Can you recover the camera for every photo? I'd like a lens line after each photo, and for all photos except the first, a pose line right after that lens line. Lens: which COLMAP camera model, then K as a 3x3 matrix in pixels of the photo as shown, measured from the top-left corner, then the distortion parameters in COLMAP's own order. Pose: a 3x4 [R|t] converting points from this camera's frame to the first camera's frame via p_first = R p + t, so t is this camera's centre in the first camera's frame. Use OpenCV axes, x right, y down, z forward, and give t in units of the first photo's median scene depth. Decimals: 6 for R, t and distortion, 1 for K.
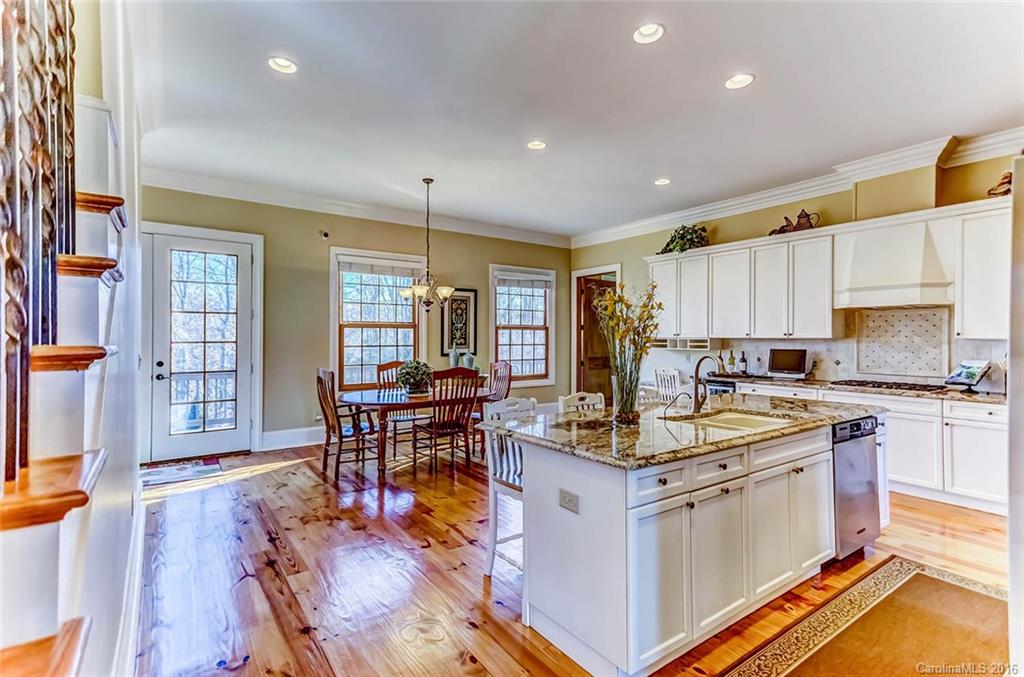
lens RADIAL K [[483.4, 0, 509.0], [0, 483.4, 337.7], [0, 0, 1]] dist [0.003629, 0.001227]
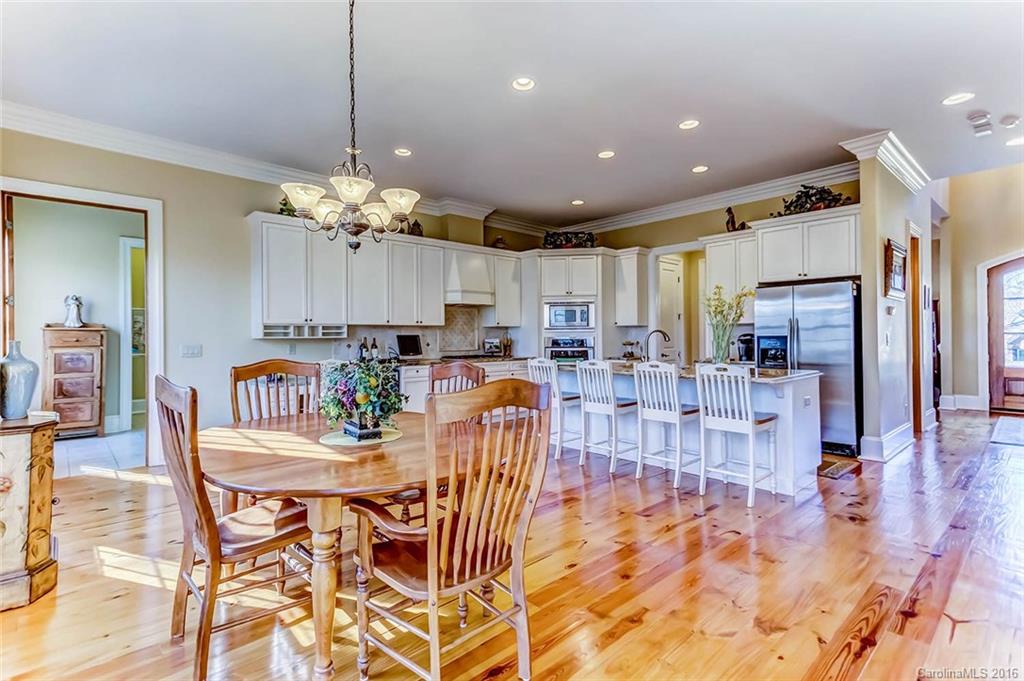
lens RADIAL K [[483.4, 0, 507.4], [0, 483.4, 335.8], [0, 0, 1]] dist [0.003629, 0.001227]
pose [[-0.097636, 0.000020, 0.995222, -0.738292], [0.009534, 0.999954, 0.000915, 0.033843], [-0.995177, 0.009578, -0.097632, 1.067178]]
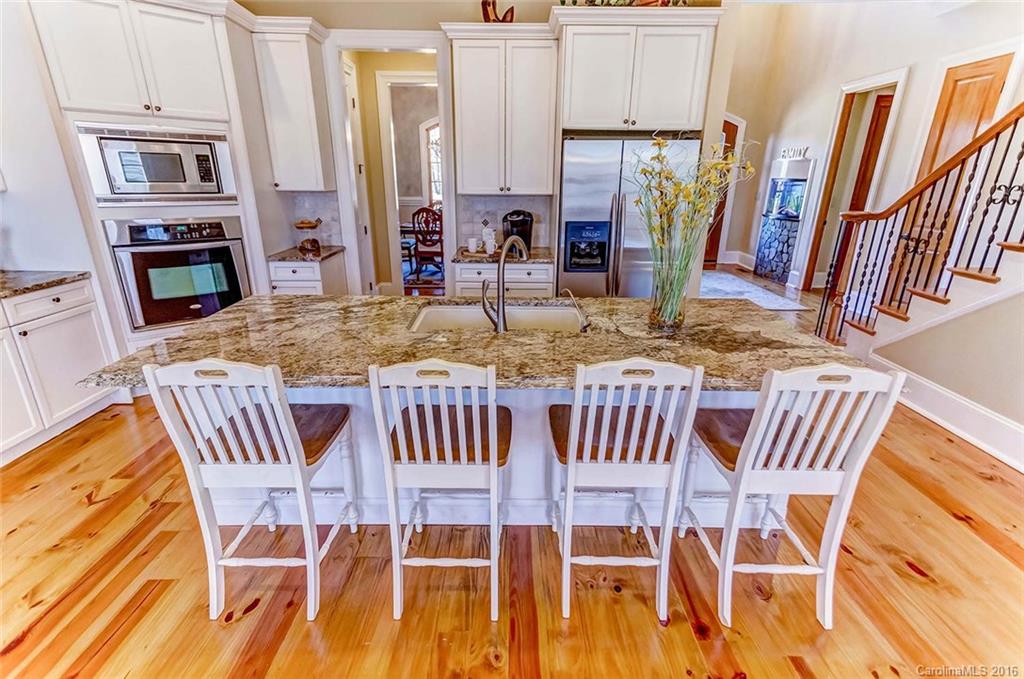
lens RADIAL K [[483.4, 0, 512.9], [0, 483.4, 336.7], [0, 0, 1]] dist [0.003629, 0.001227]
pose [[-0.808619, -0.203312, 0.552086, -0.234776], [-0.013921, 0.944741, 0.327523, -0.011678], [-0.588167, 0.257156, -0.766766, 1.024336]]
